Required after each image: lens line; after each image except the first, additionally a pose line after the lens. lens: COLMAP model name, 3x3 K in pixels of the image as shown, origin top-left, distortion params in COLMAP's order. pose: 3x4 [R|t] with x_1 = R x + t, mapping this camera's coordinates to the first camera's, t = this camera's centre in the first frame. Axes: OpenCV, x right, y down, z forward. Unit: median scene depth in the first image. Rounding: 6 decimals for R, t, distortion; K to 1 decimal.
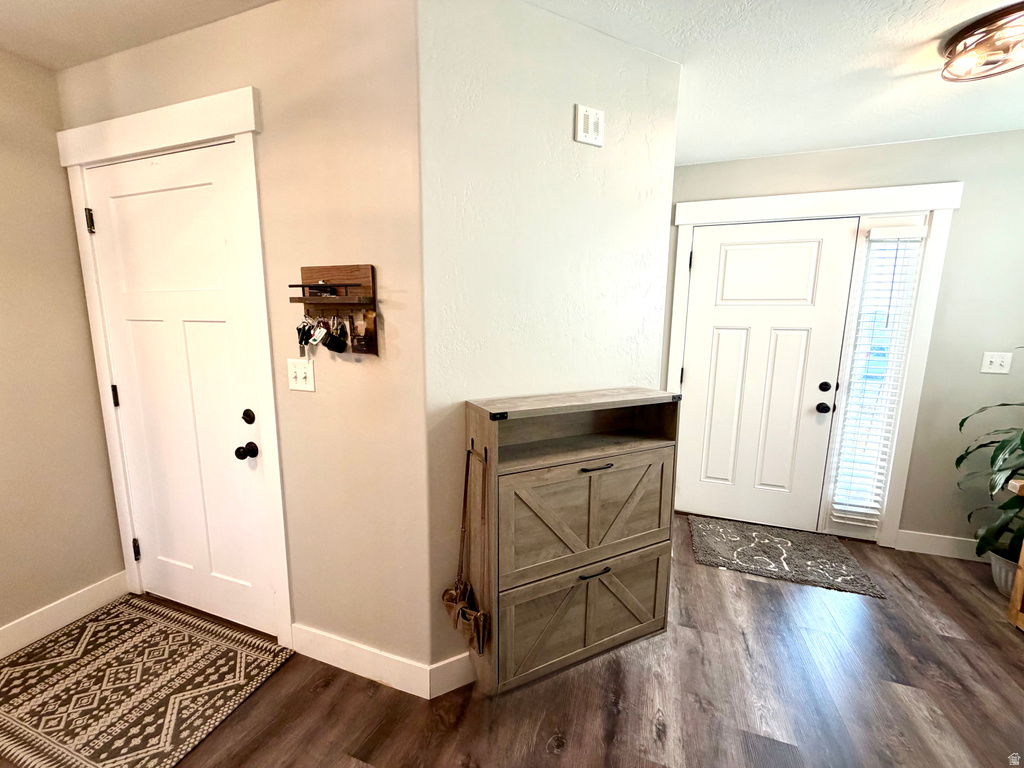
lens RADIAL K [[407.4, 0, 510.1], [0, 407.4, 383.6], [0, 0, 1]] dist [0.001116, -0.000697]
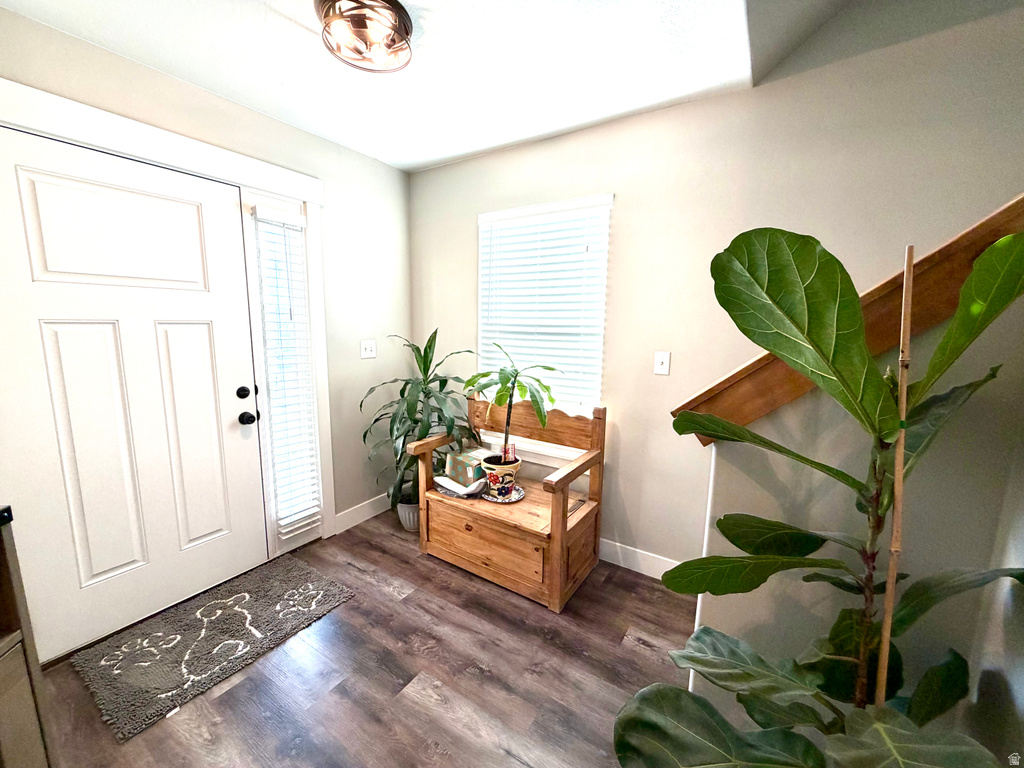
lens RADIAL K [[407.4, 0, 510.1], [0, 407.4, 383.6], [0, 0, 1]] dist [0.001116, -0.000697]
pose [[0.232340, -0.155257, 0.960163, 0.120284], [0.133511, 0.982924, 0.126631, -0.044627], [-0.963428, 0.098771, 0.249101, 0.293304]]
